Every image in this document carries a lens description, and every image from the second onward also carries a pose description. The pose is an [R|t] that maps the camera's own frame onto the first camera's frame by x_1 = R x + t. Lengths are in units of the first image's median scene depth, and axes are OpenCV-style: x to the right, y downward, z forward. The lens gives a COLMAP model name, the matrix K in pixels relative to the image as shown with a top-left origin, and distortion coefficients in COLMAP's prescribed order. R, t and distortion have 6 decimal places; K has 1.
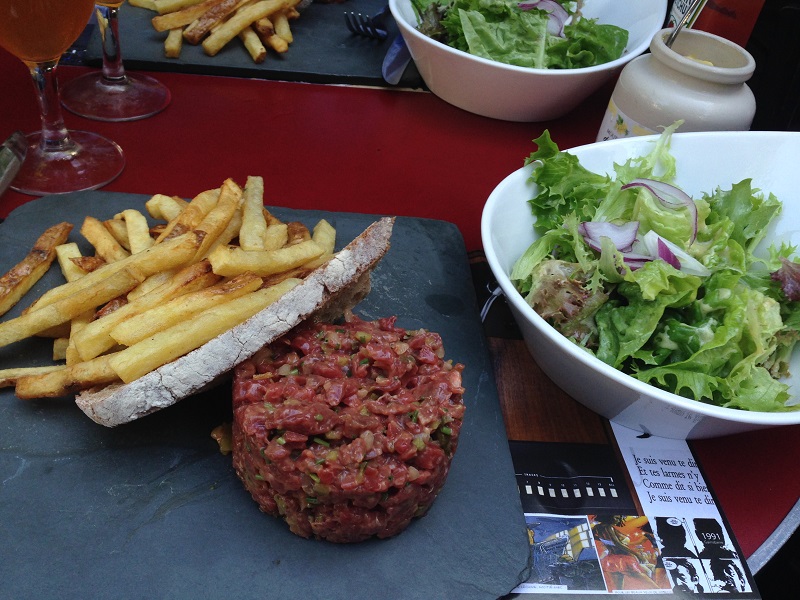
lens RADIAL K [[751.6, 0, 400.0], [0, 751.6, 300.0], [0, 0, 1]] dist [0.085687, -0.303662]
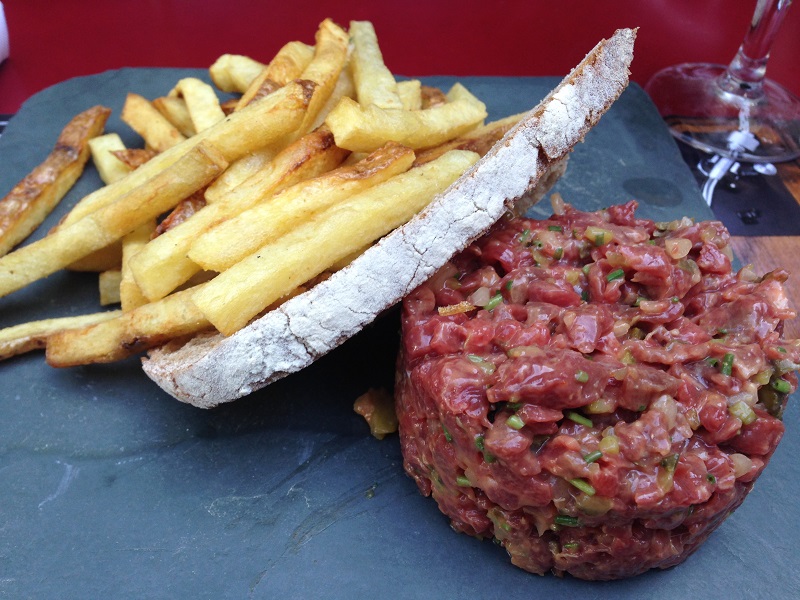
lens RADIAL K [[873.6, 0, 400.0], [0, 873.6, 300.0], [0, 0, 1]] dist [-0.053789, -0.003408]
pose [[0.993900, -0.058672, -0.093387, -0.152685], [0.066559, 0.994264, 0.083716, 0.034429], [0.087940, -0.089421, 0.992104, 0.322891]]
